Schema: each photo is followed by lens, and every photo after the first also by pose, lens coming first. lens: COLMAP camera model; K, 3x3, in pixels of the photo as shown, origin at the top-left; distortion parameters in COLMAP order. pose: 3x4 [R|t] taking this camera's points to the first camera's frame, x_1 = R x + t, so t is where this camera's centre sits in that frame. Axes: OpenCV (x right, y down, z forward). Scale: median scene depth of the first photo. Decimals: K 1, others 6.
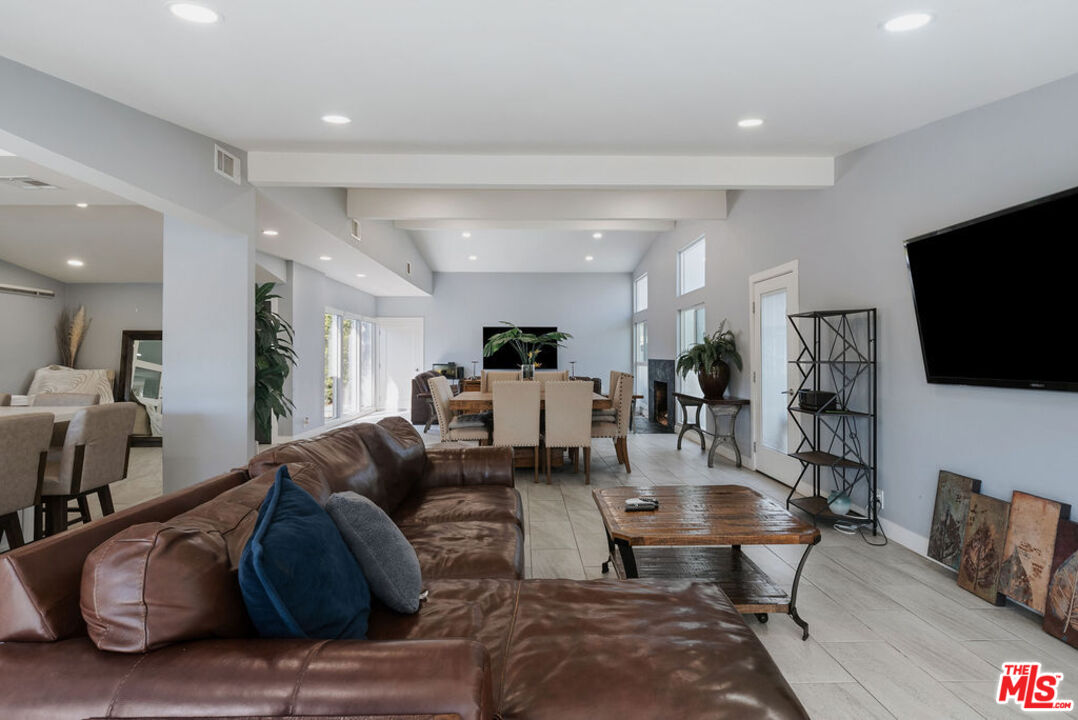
lens RADIAL K [[583.4, 0, 539.0], [0, 583.4, 360.0], [0, 0, 1]] dist [0.004113, 0.000565]
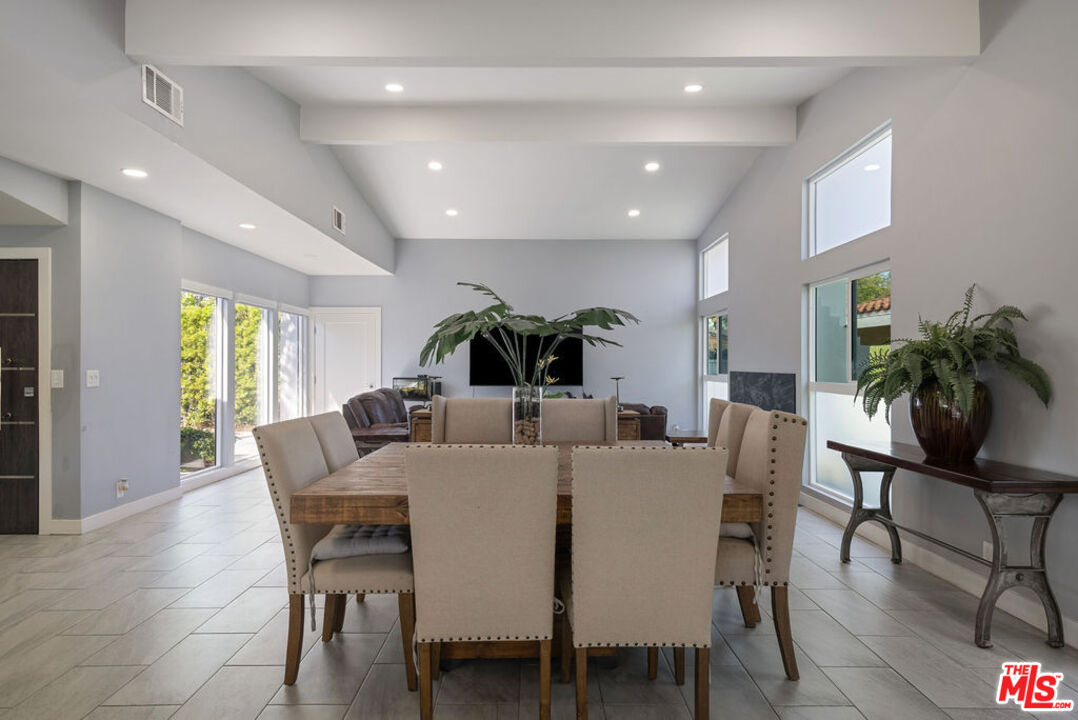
lens RADIAL K [[609.4, 0, 539.0], [0, 609.4, 360.0], [0, 0, 1]] dist [0.000363, 0.000080]
pose [[0.999657, 0.002423, -0.026093, 0.000542], [-0.002842, 0.999868, -0.016009, -0.003740], [0.026051, 0.016078, 0.999531, 0.471210]]
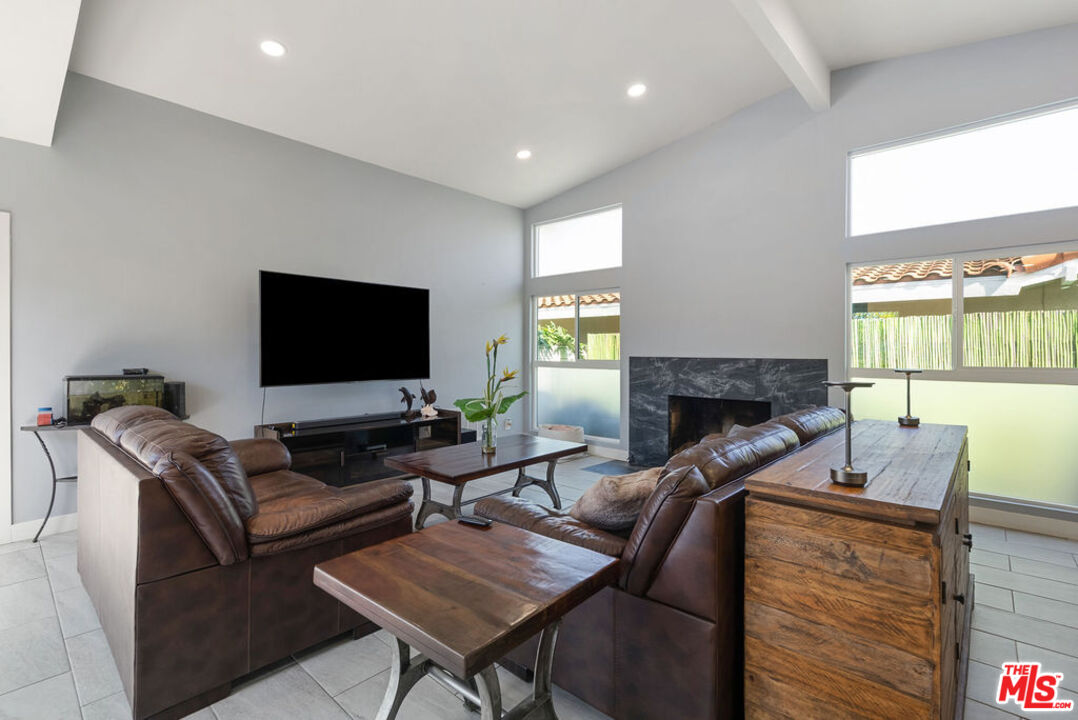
lens RADIAL K [[520.4, 0, 541.8], [0, 520.4, 364.0], [0, 0, 1]] dist [0.004768, 0.000718]
pose [[0.709169, -0.017472, 0.704822, -0.284418], [0.004318, 0.999782, 0.020439, -0.007188], [-0.705026, -0.011452, 0.709089, 0.910109]]
